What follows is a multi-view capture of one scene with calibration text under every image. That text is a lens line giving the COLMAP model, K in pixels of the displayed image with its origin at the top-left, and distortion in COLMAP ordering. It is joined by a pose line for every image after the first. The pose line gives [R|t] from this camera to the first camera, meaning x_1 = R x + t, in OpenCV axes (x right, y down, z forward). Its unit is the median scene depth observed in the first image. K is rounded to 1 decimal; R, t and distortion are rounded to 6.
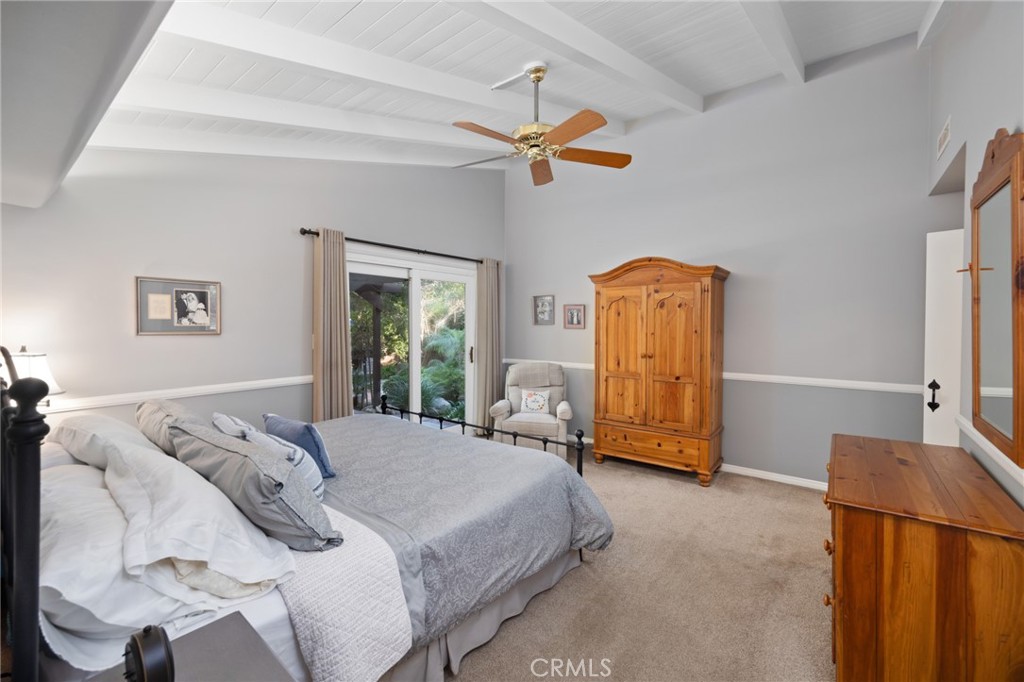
lens RADIAL K [[409.8, 0, 518.5], [0, 409.8, 327.3], [0, 0, 1]] dist [-0.001220, -0.000028]
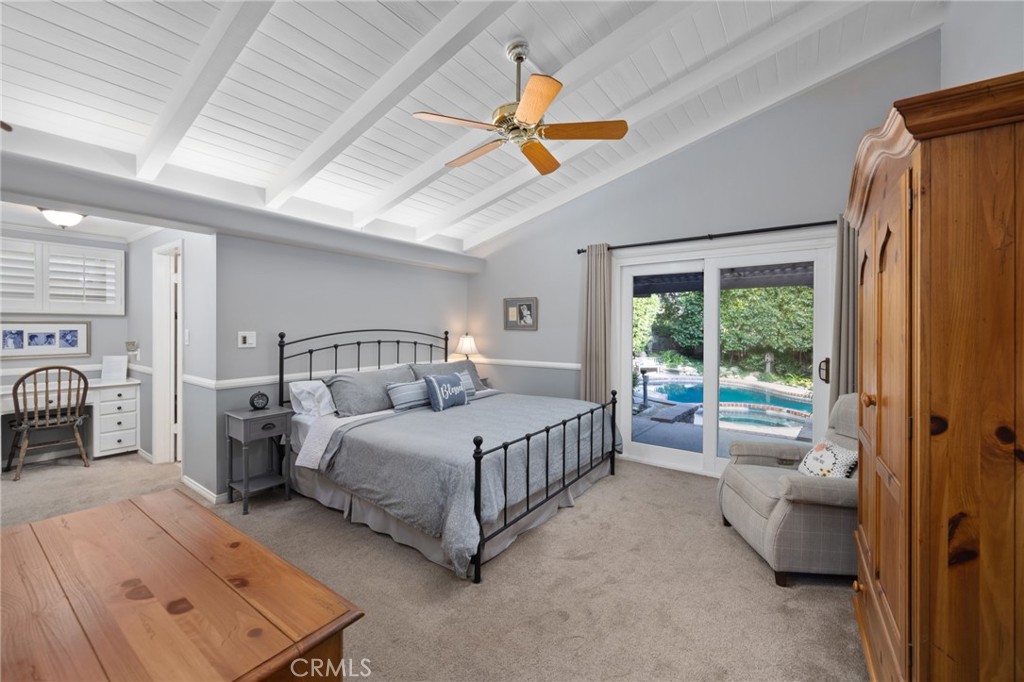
lens RADIAL K [[409.8, 0, 518.5], [0, 409.8, 327.3], [0, 0, 1]] dist [-0.001220, -0.000028]
pose [[0.062236, -0.005547, -0.998046, 0.881690], [-0.015361, 0.999861, -0.006515, 0.018367], [0.997943, 0.015736, 0.062142, 0.866873]]
